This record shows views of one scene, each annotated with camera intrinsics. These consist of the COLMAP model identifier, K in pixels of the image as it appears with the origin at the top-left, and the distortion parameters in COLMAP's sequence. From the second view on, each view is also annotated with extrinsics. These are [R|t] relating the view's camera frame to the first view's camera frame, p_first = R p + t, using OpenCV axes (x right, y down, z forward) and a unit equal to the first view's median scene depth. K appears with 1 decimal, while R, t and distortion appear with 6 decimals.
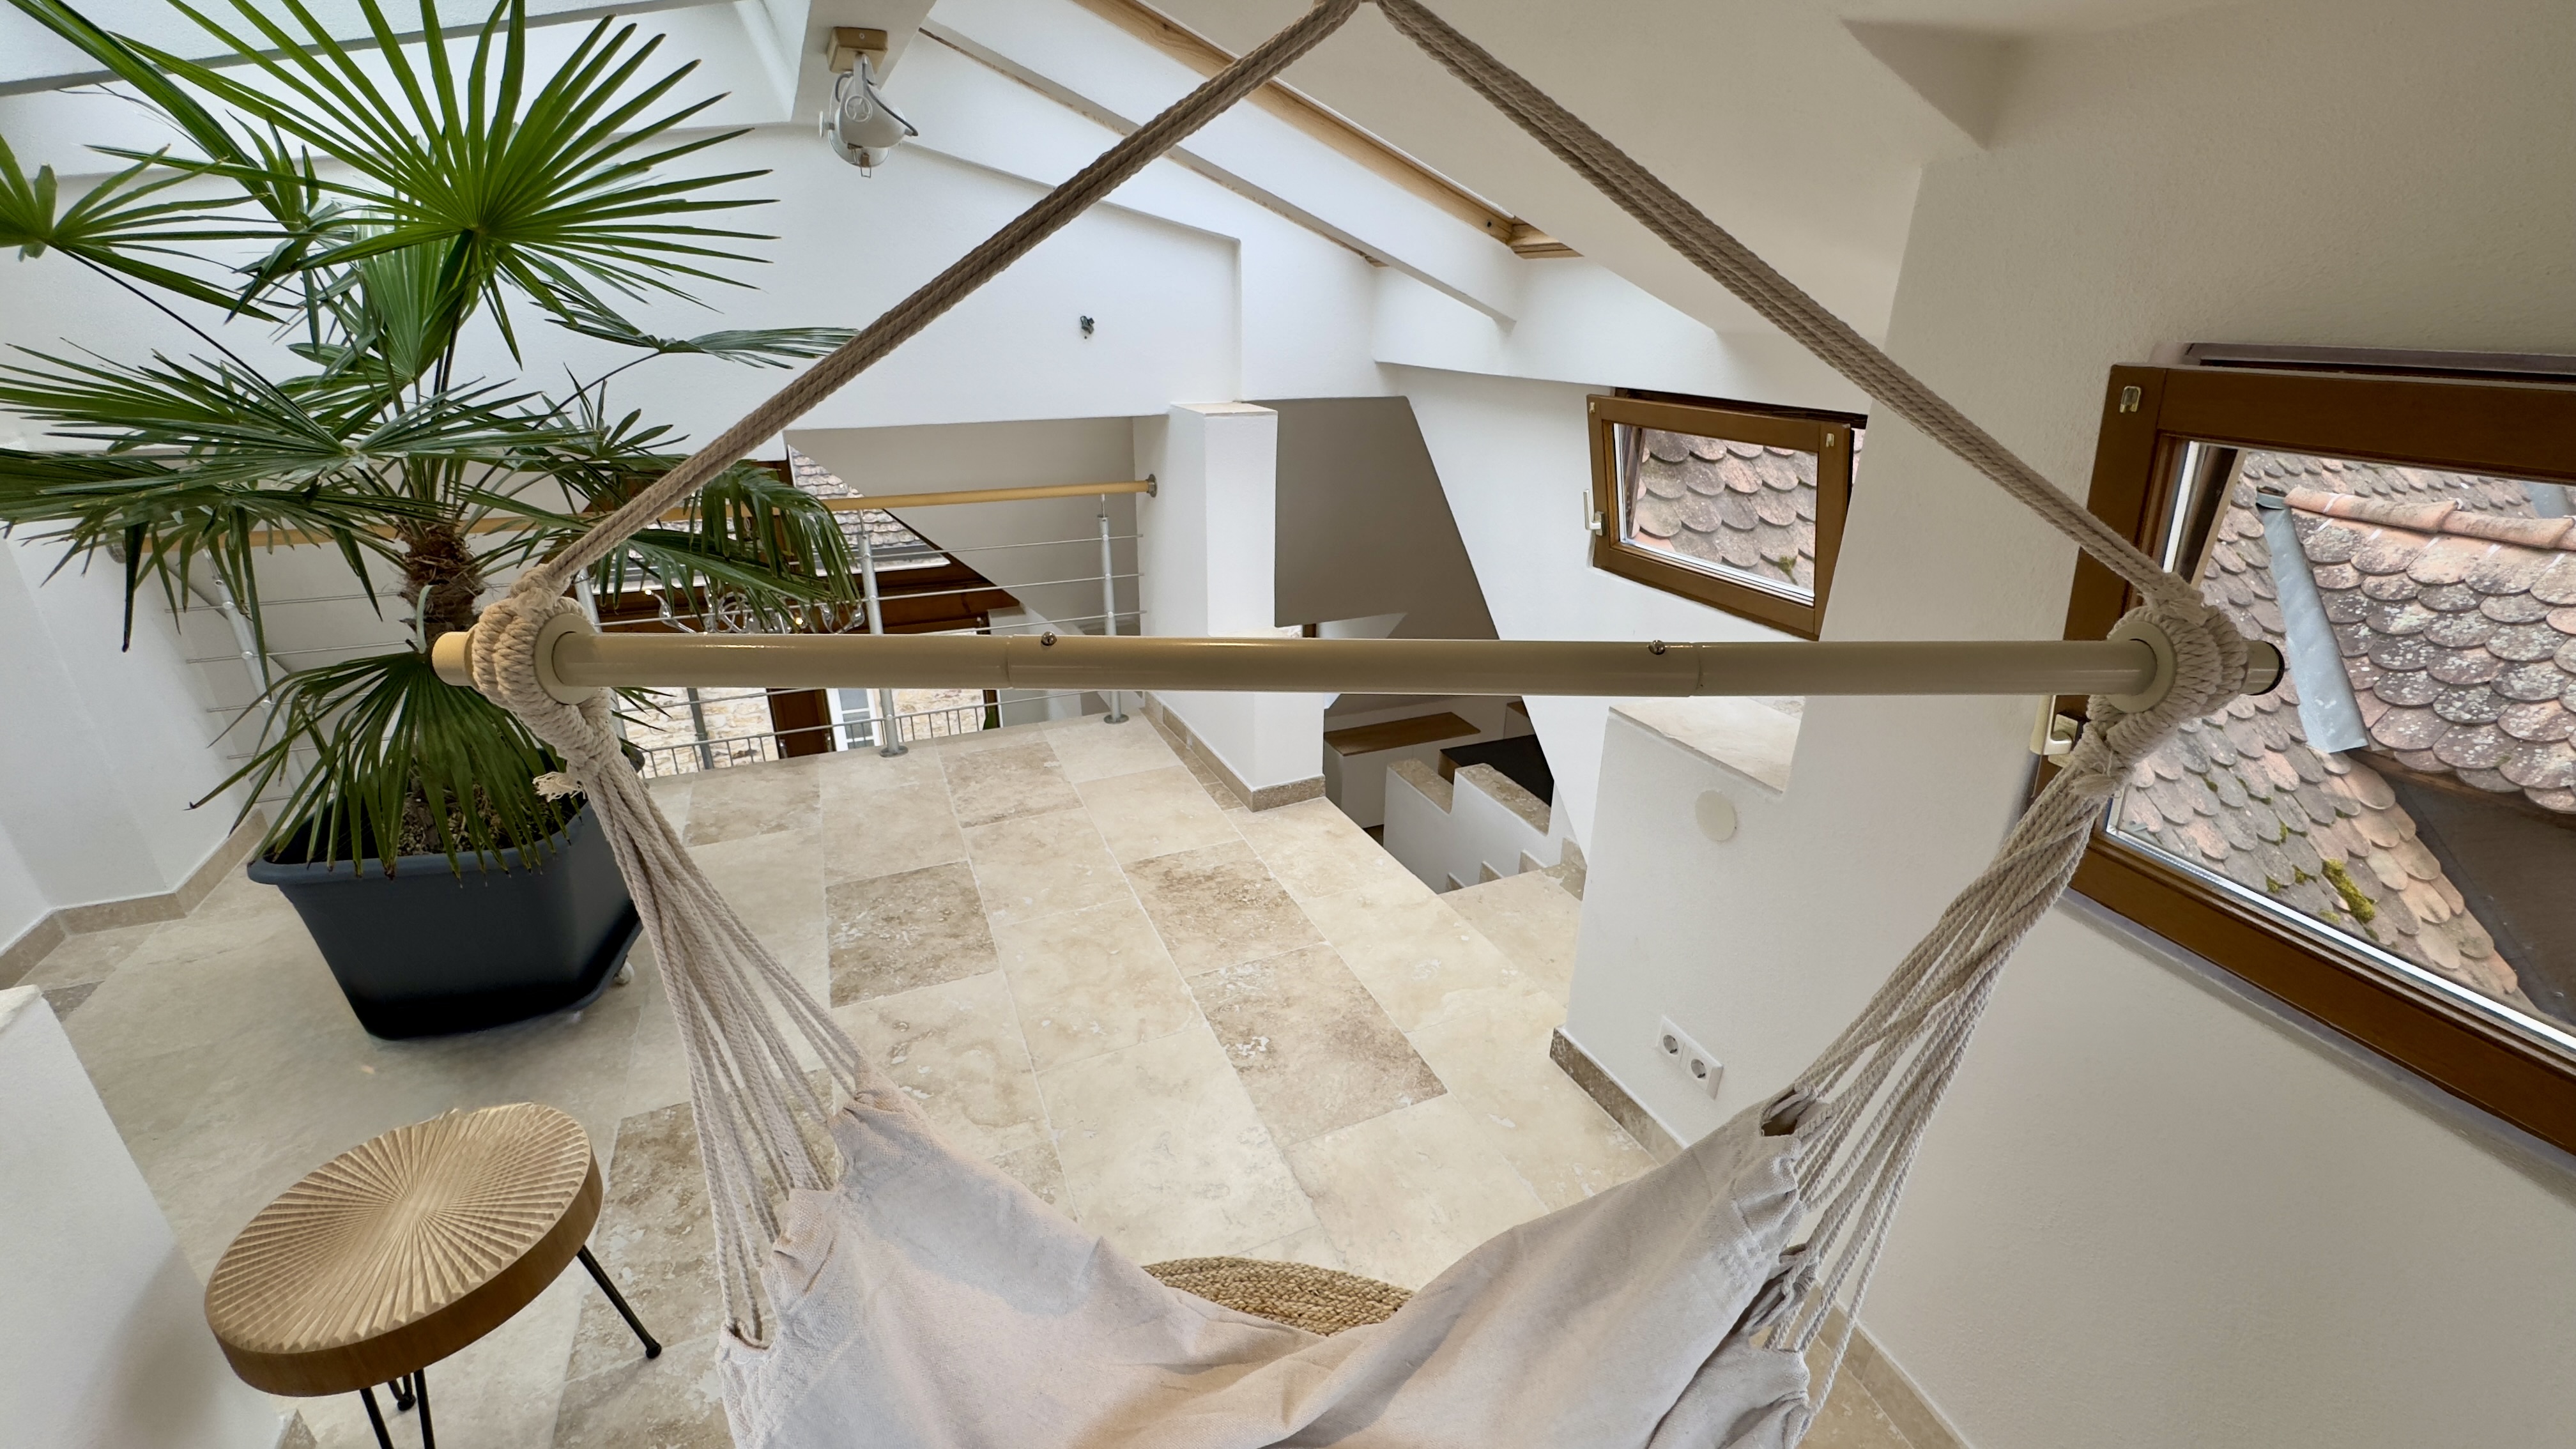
lens RADIAL K [[1030.6, 0, 1285.1], [0, 1030.6, 724.3], [0, 0, 1]] dist [-0.003979, -0.001099]
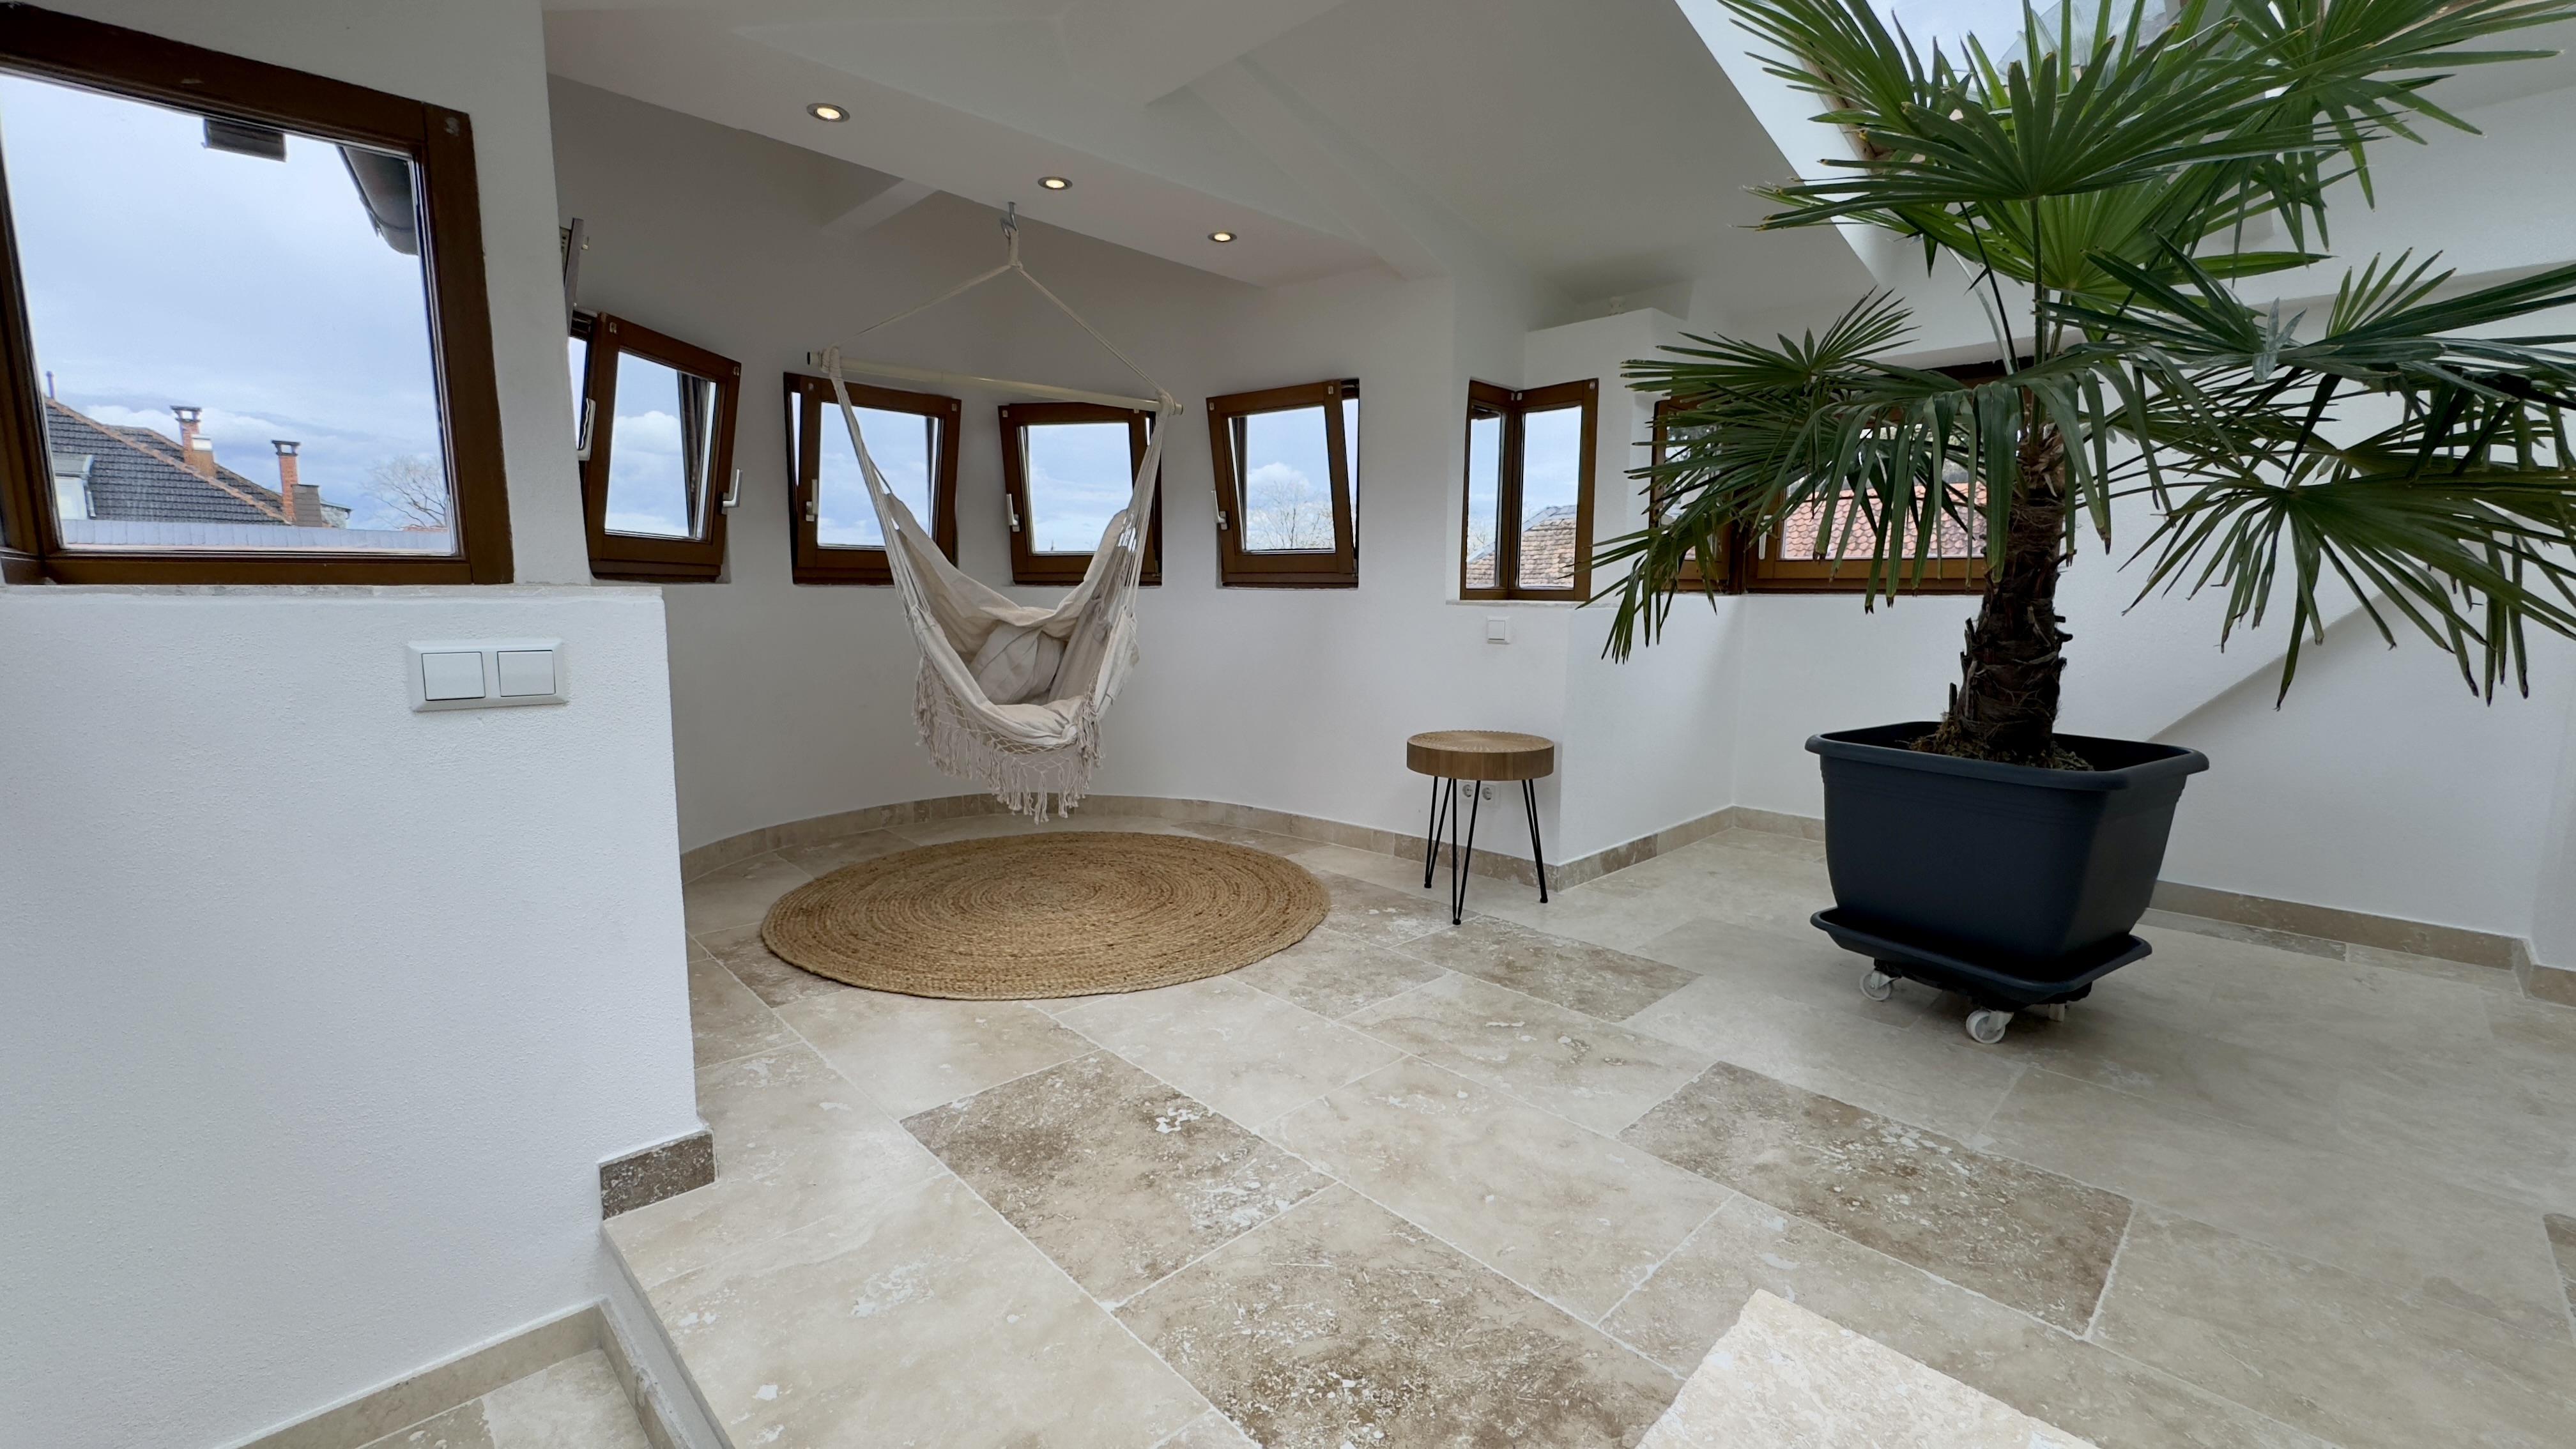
lens RADIAL K [[1030.6, 0, 1290.7], [0, 1030.6, 722.9], [0, 0, 1]] dist [-0.003979, -0.001099]
pose [[-0.936707, 0.040797, -0.347728, 0.122373], [-0.140825, 0.865400, 0.480886, -0.266142], [0.320543, 0.499418, -0.804881, 1.355194]]
